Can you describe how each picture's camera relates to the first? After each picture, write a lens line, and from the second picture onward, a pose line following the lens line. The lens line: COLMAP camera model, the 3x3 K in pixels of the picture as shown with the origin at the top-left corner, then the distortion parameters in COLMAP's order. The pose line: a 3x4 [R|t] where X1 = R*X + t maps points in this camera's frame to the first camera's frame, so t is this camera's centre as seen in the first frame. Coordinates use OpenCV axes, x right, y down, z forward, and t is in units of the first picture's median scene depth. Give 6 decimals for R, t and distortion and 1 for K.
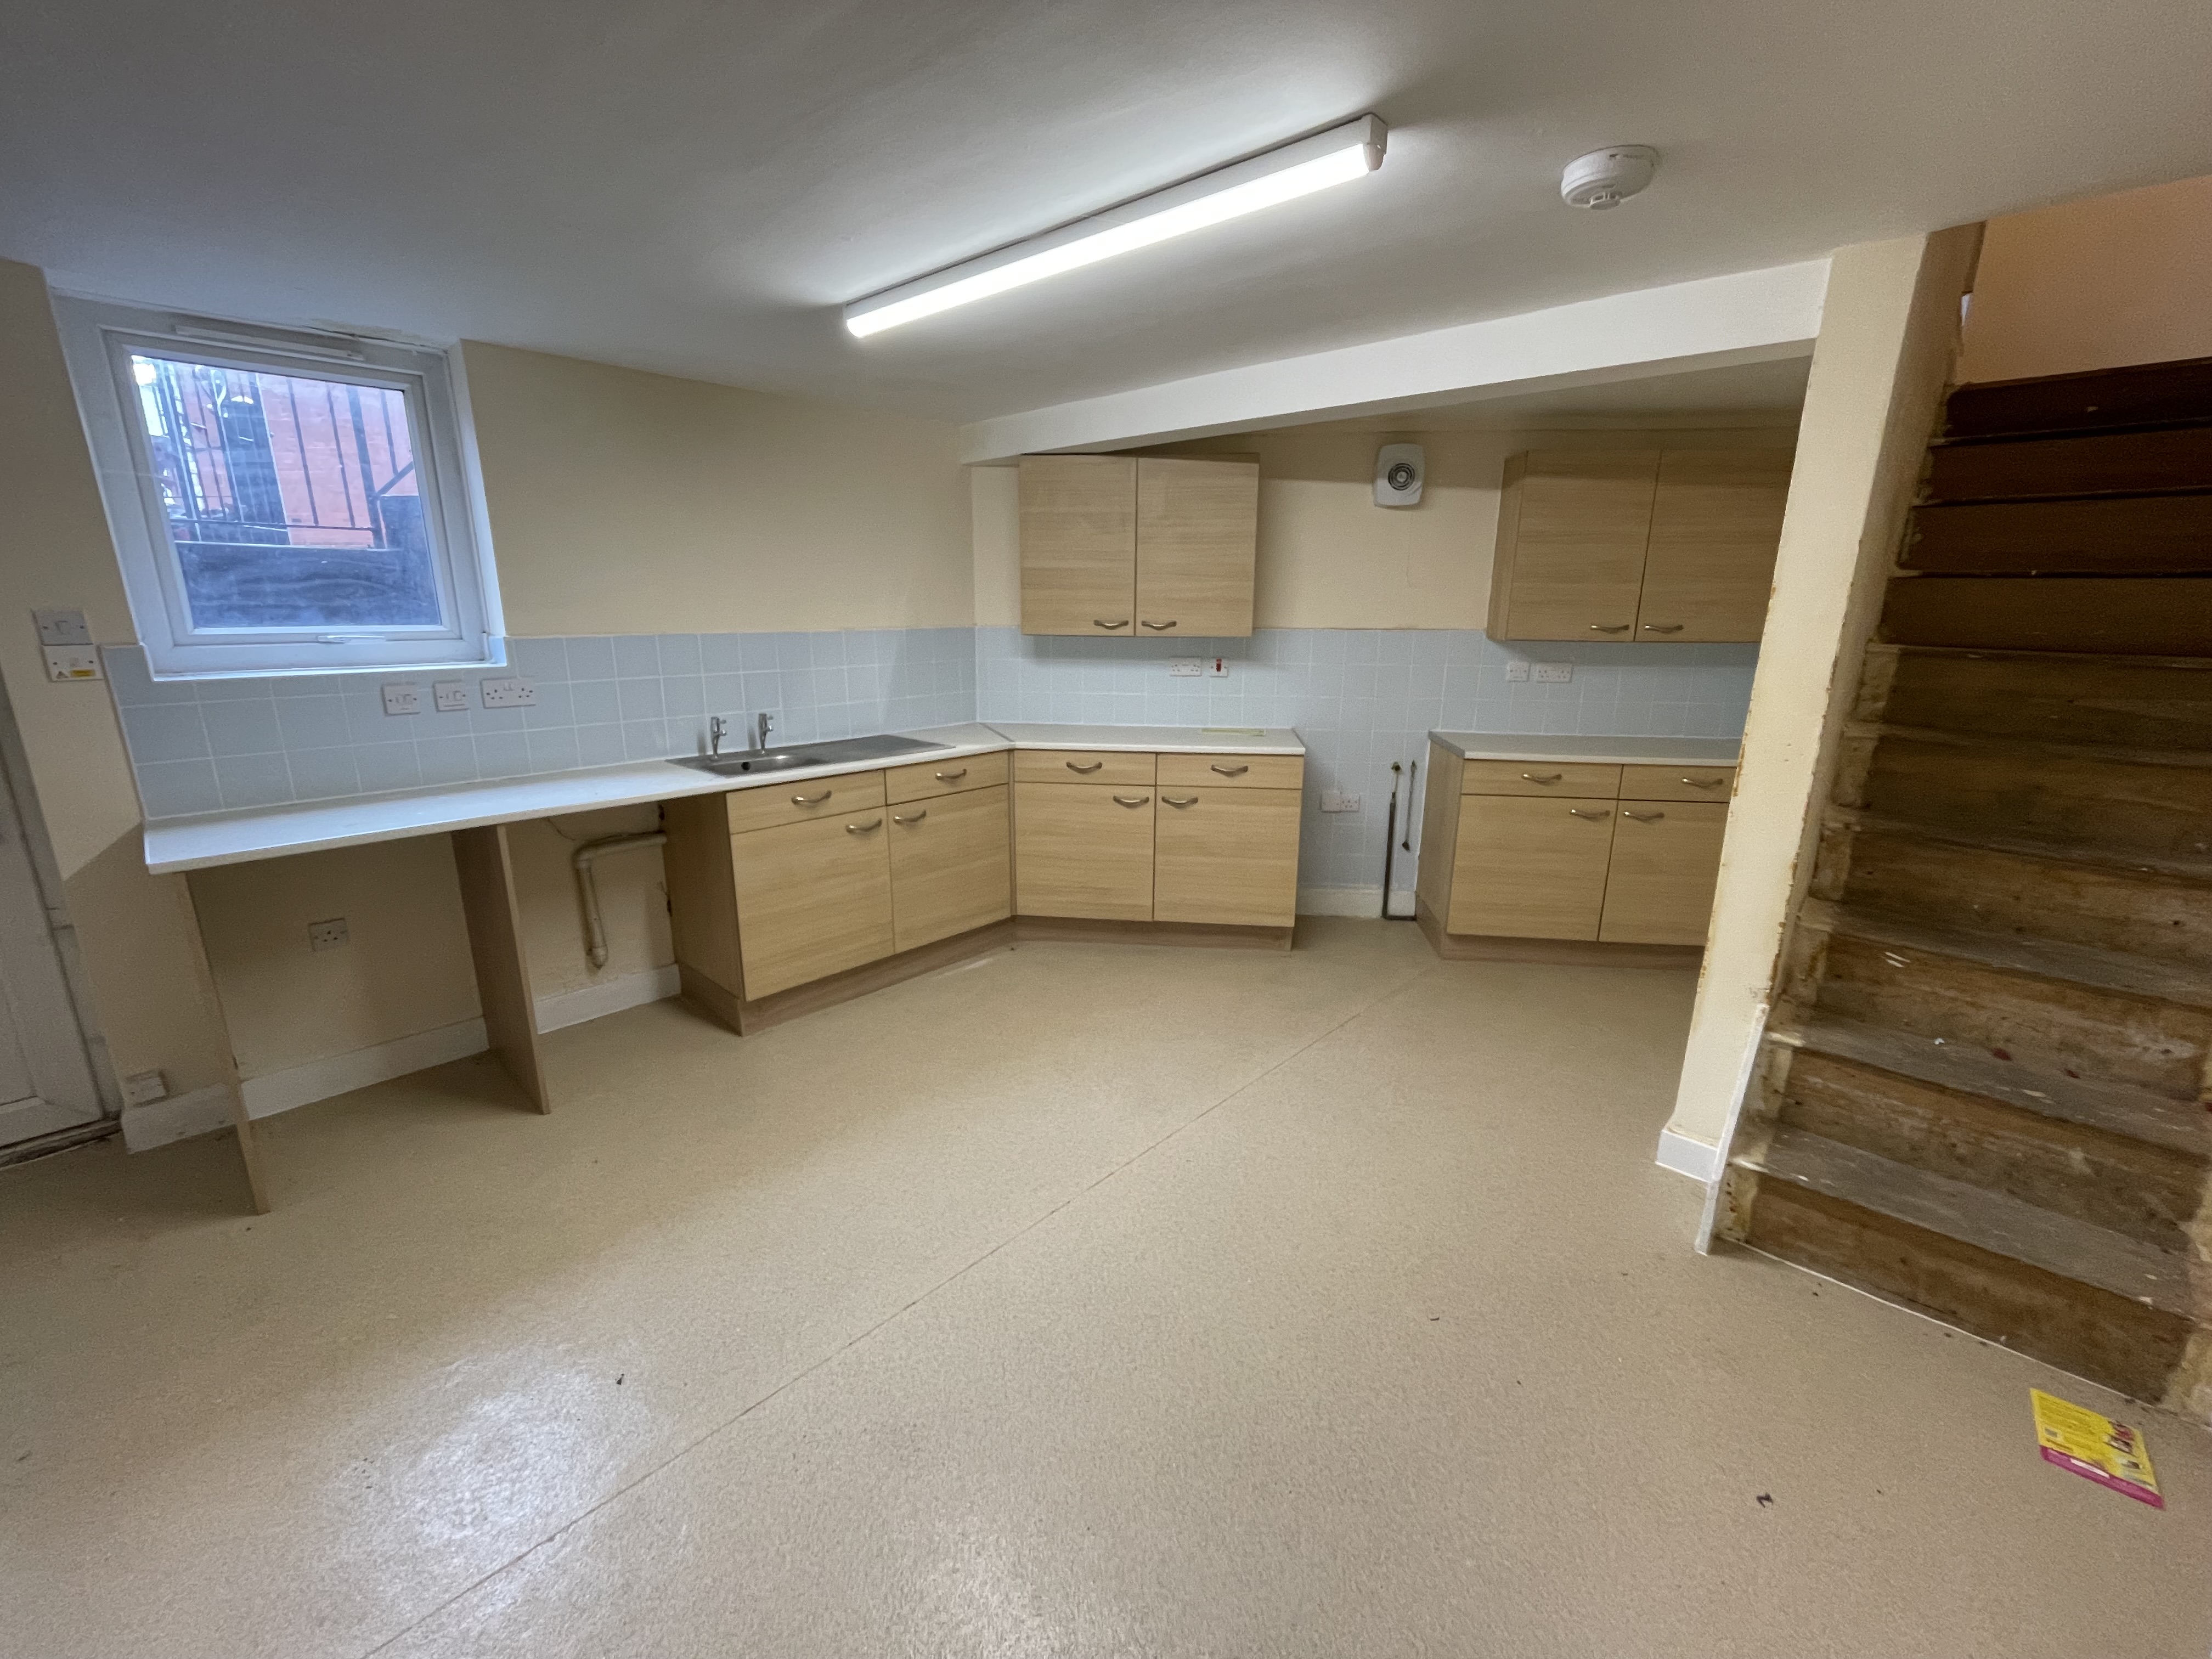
lens RADIAL K [[903.6, 0, 1106.0], [0, 903.6, 829.5], [0, 0, 1]] dist [-0.002810, 0.000041]
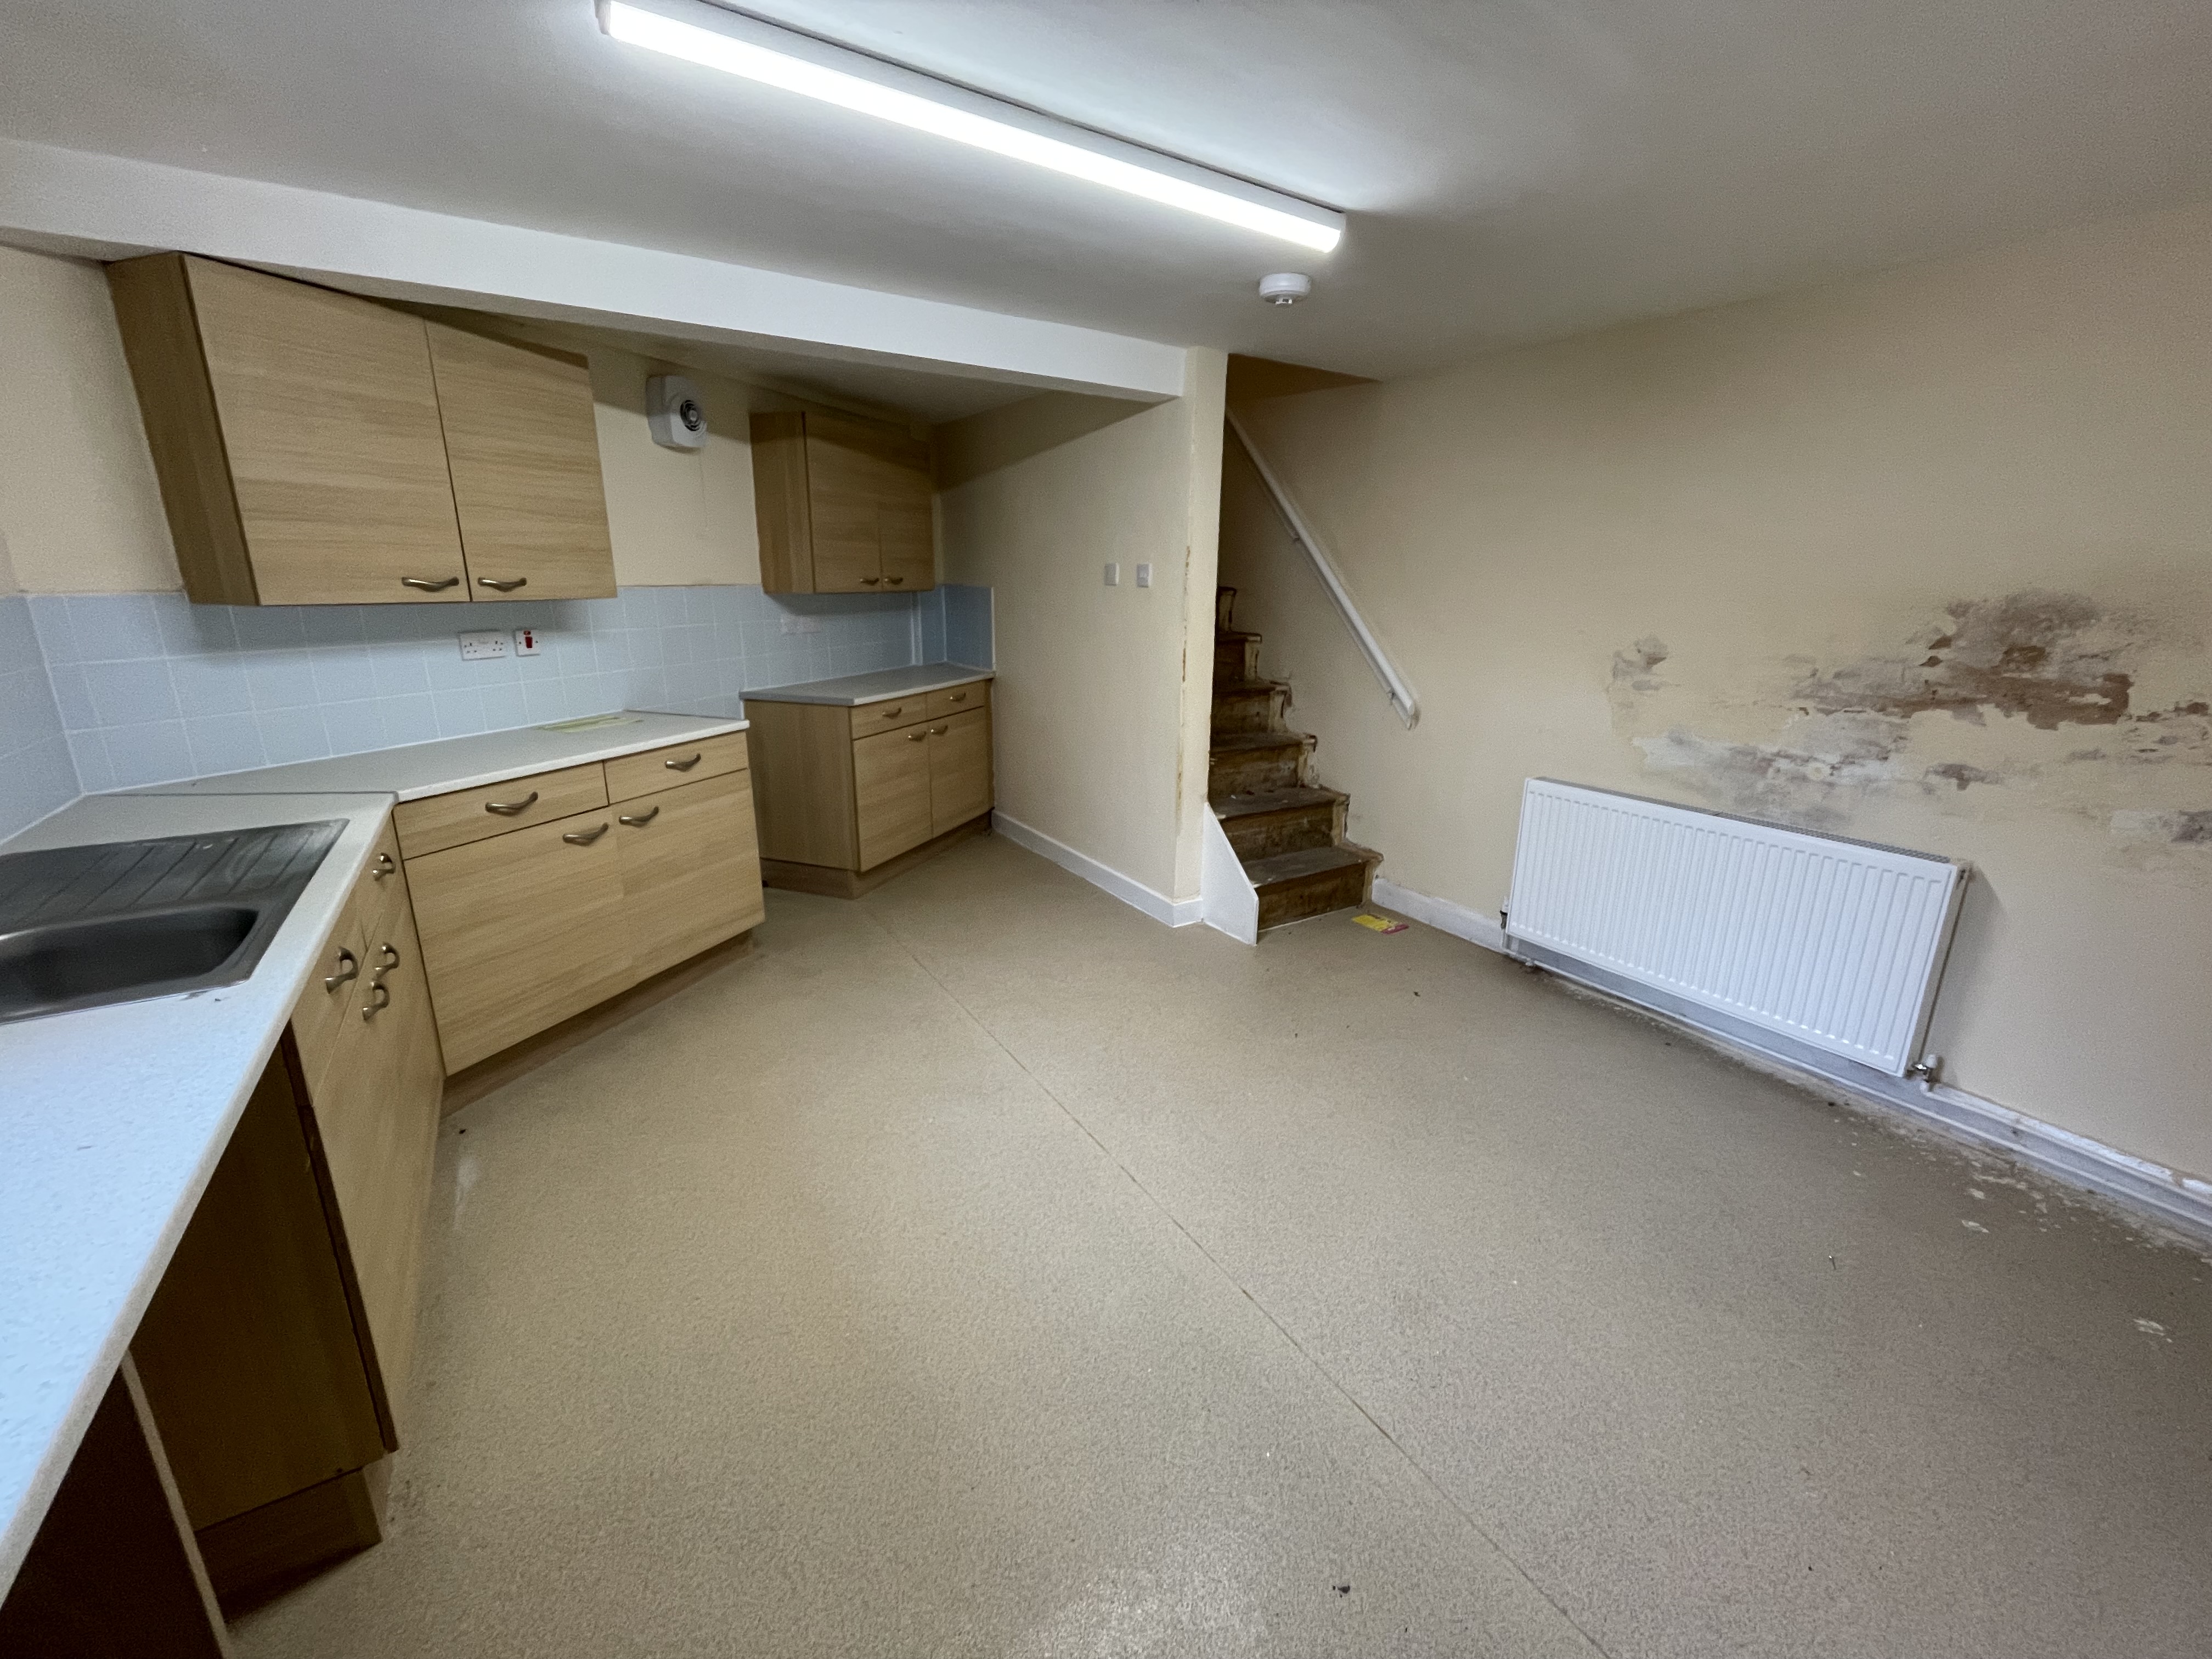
lens RADIAL K [[903.6, 0, 1106.0], [0, 903.6, 829.5], [0, 0, 1]] dist [-0.002810, 0.000041]
pose [[0.246777, -0.266575, 0.931686, -0.534755], [0.228640, 0.950295, 0.211339, -0.093023], [-0.941714, 0.160867, 0.295461, 0.412027]]
